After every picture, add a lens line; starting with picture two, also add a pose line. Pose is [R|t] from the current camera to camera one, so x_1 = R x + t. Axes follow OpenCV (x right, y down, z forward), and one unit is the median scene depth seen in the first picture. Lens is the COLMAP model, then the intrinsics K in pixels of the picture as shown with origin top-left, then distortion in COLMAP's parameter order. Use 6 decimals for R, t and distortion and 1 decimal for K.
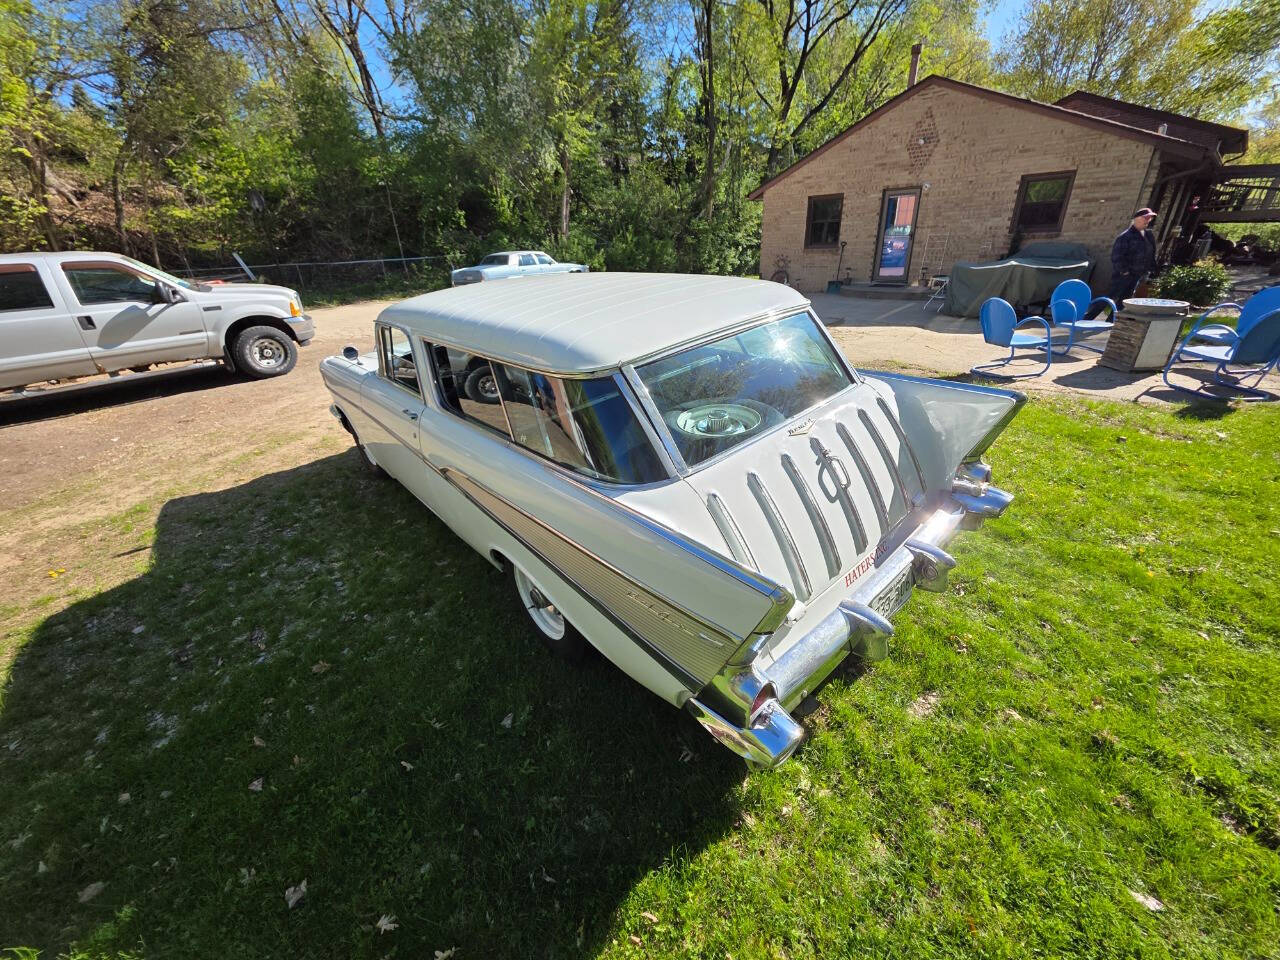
lens RADIAL K [[511.9, 0, 649.7], [0, 511.9, 477.7], [0, 0, 1]] dist [0.001530, -0.000243]
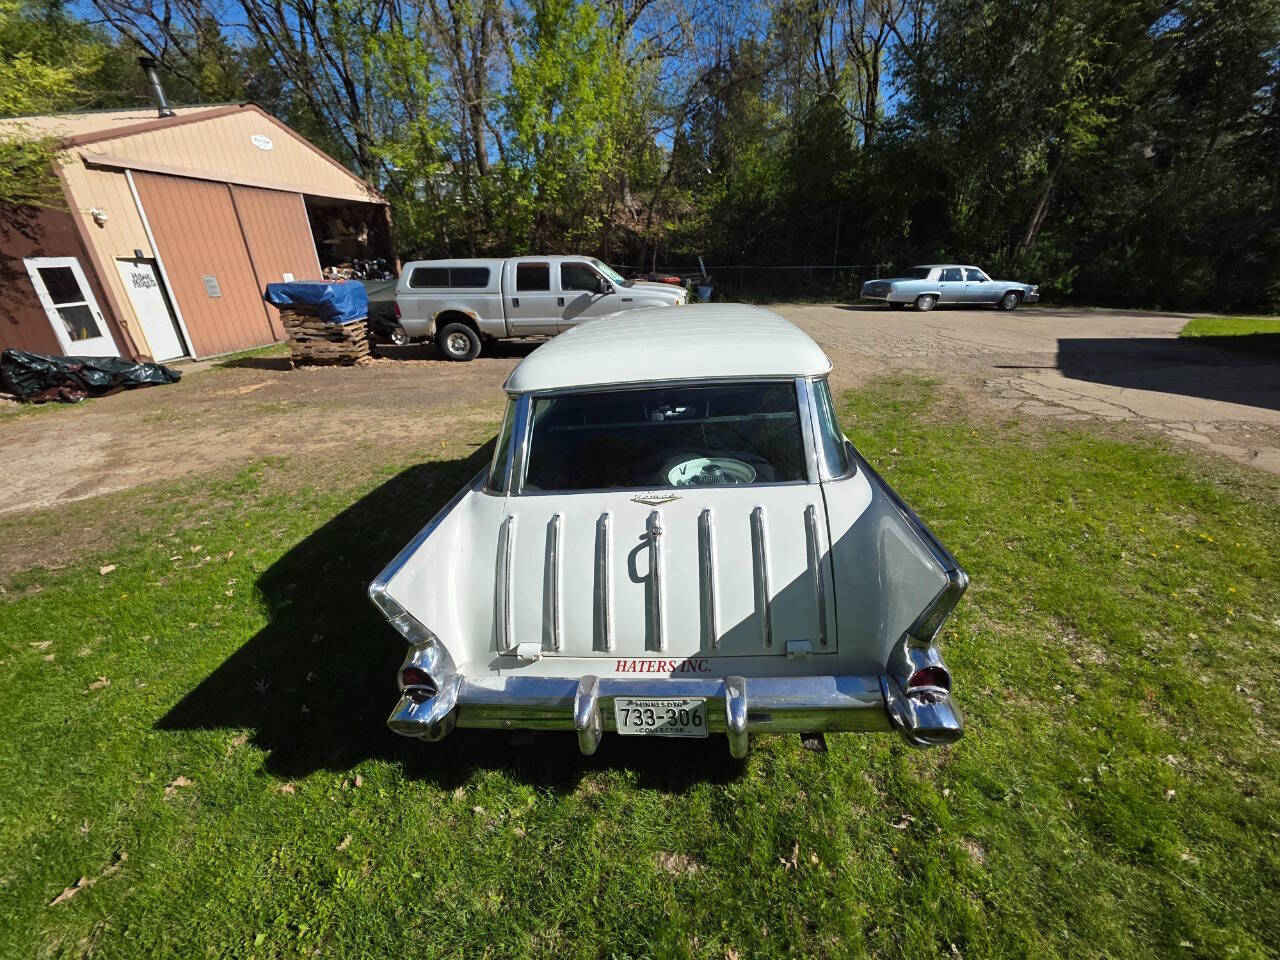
lens RADIAL K [[513.4, 0, 645.1], [0, 513.4, 474.7], [0, 0, 1]] dist [0.003701, -0.000690]
pose [[0.688753, 0.313956, -0.653492, 0.158407], [-0.323422, 0.939767, 0.110618, -0.041940], [0.648859, 0.135165, 0.748807, 0.048526]]
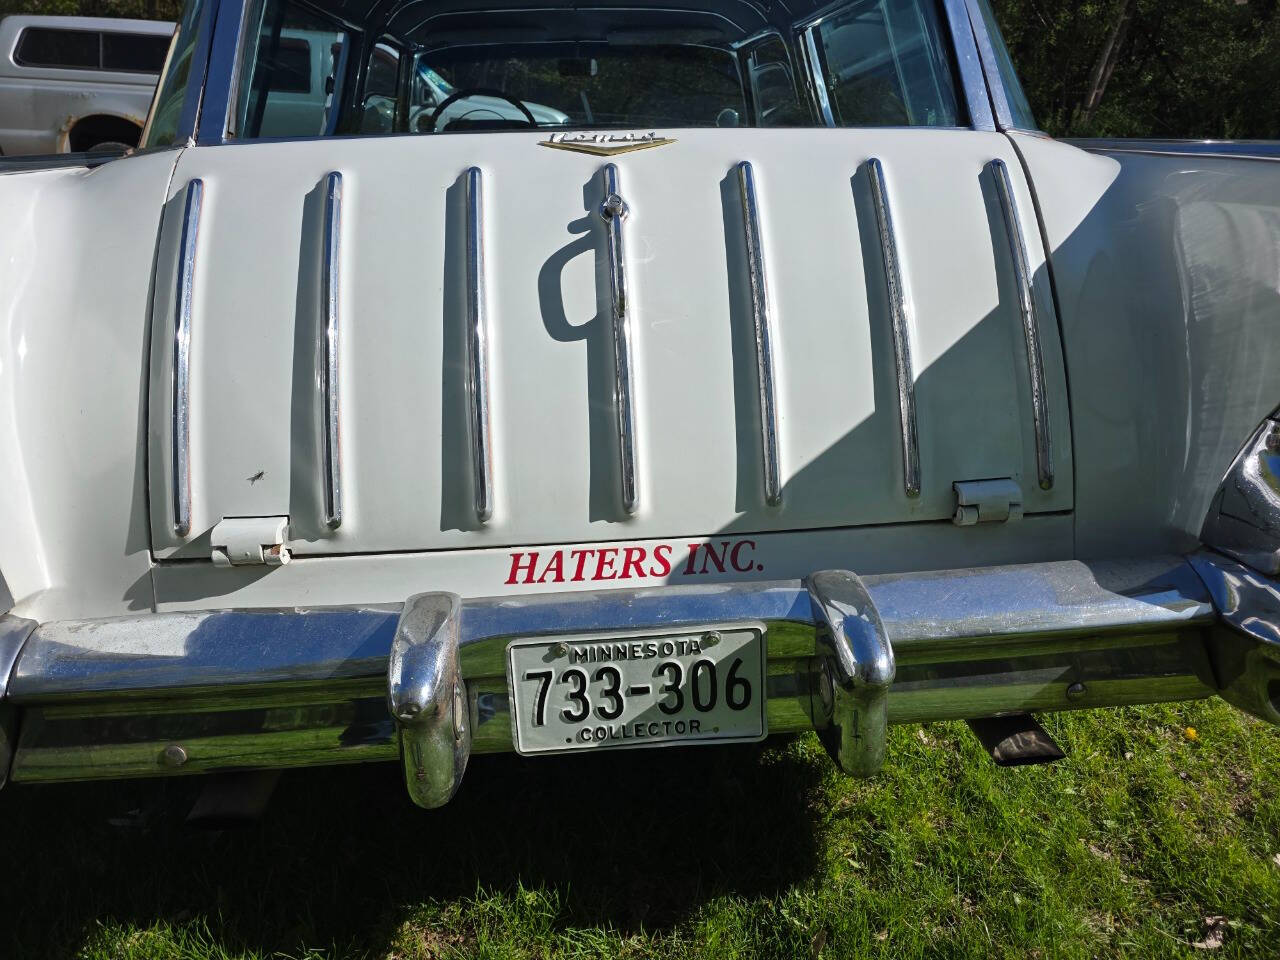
lens RADIAL K [[865.3, 0, 642.3], [0, 865.3, 469.8], [0, 0, 1]] dist [0.045756, -0.039992]
pose [[0.796907, 0.295153, -0.527090, 0.125259], [-0.331110, 0.943190, 0.027550, 0.018543], [0.505277, 0.152570, 0.849363, 0.095417]]
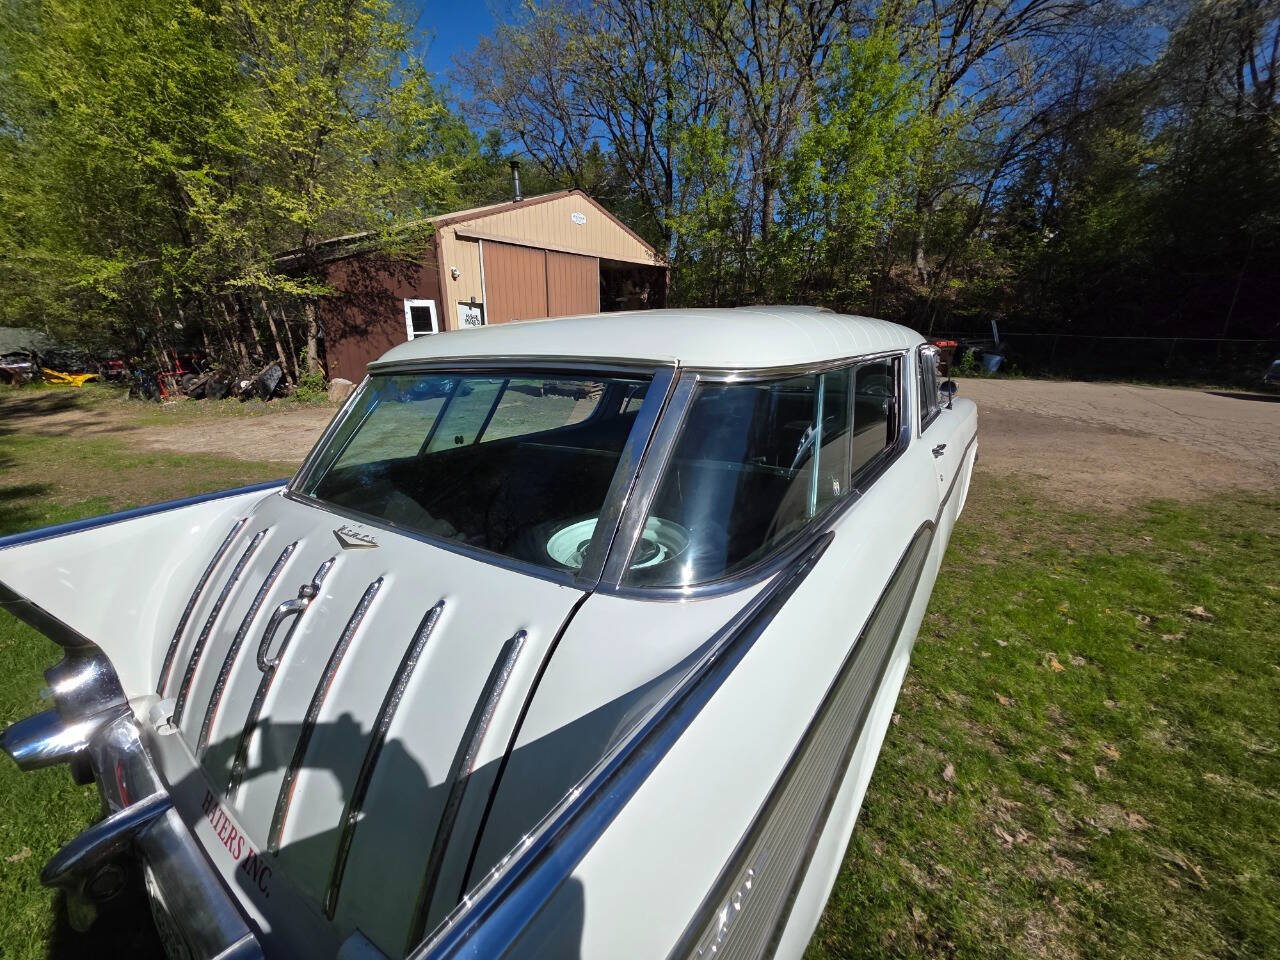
lens RADIAL K [[508.2, 0, 644.6], [0, 508.2, 475.9], [0, 0, 1]] dist [0.008911, -0.000818]
pose [[0.231801, 0.323092, -0.917540, 0.151603], [-0.440508, 0.875840, 0.197121, -0.072137], [0.867307, 0.358491, 0.345345, 0.191943]]
